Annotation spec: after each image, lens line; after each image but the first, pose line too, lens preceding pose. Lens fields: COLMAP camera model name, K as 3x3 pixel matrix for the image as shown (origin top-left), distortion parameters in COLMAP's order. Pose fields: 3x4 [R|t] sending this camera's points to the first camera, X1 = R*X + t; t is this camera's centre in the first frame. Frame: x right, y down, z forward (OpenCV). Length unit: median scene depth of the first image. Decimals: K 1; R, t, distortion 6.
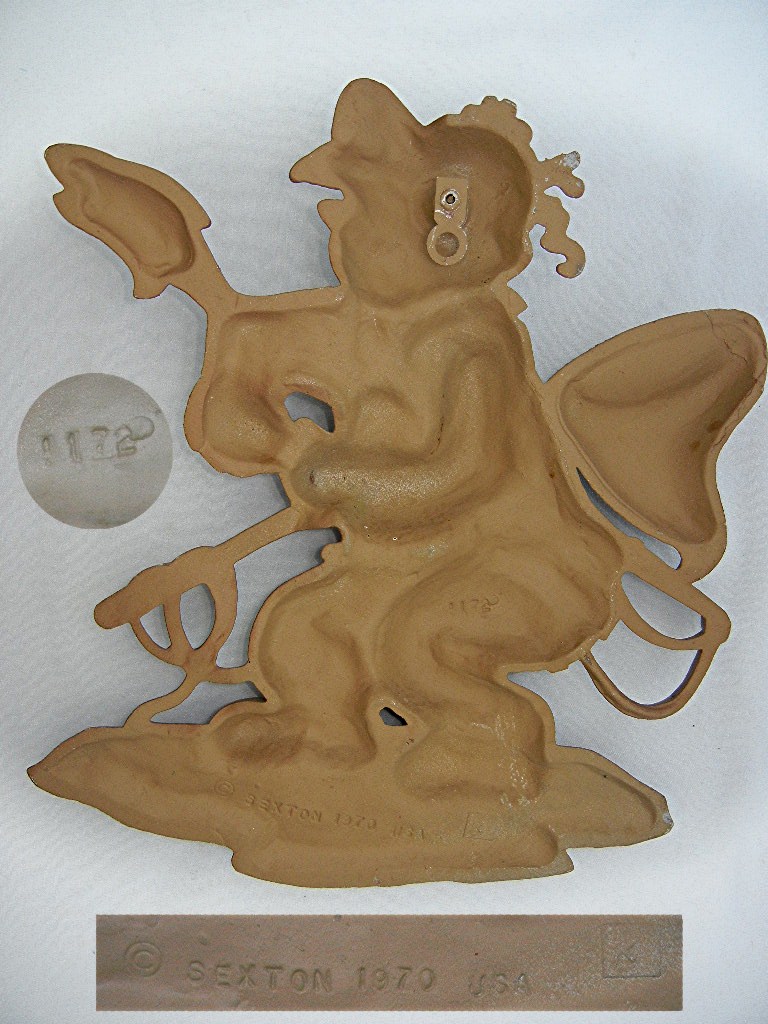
lens RADIAL K [[855.1, 0, 384.0], [0, 855.1, 512.0], [0, 0, 1]] dist [-0.003074, 0.006386]
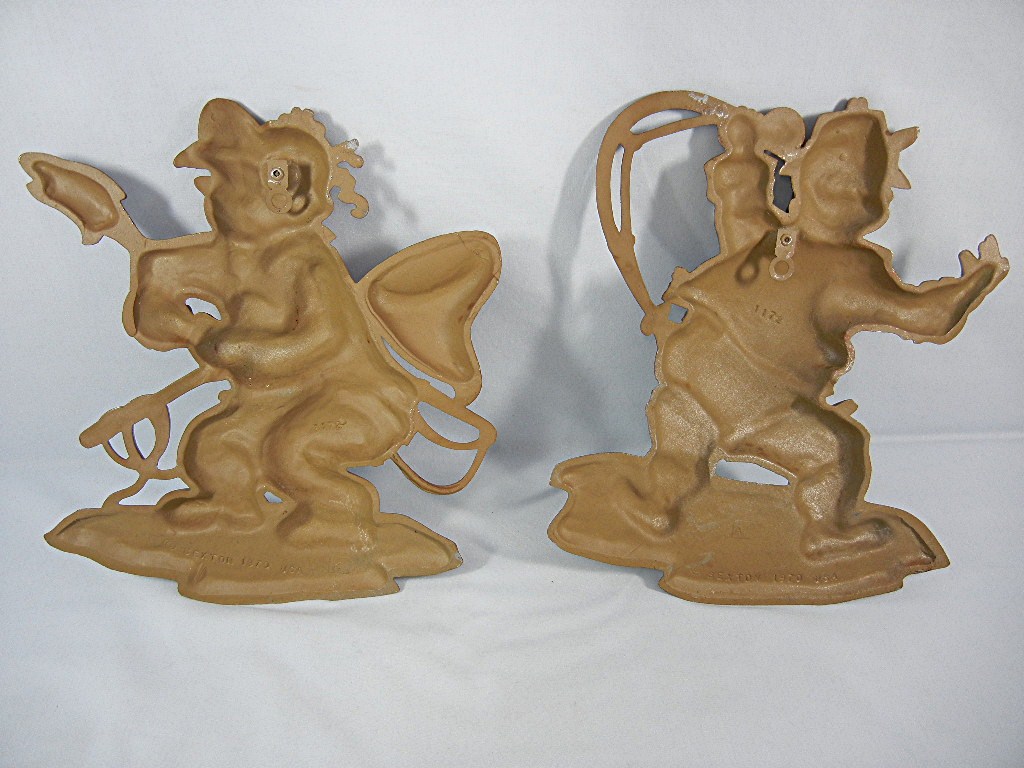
lens RADIAL K [[855.1, 0, 512.0], [0, 855.1, 384.0], [0, 0, 1]] dist [-0.003074, 0.006386]
pose [[0.999133, -0.033038, -0.025324, 0.497102], [0.034768, 0.996852, 0.071259, -0.067439], [0.022890, -0.072078, 0.997136, -0.552599]]
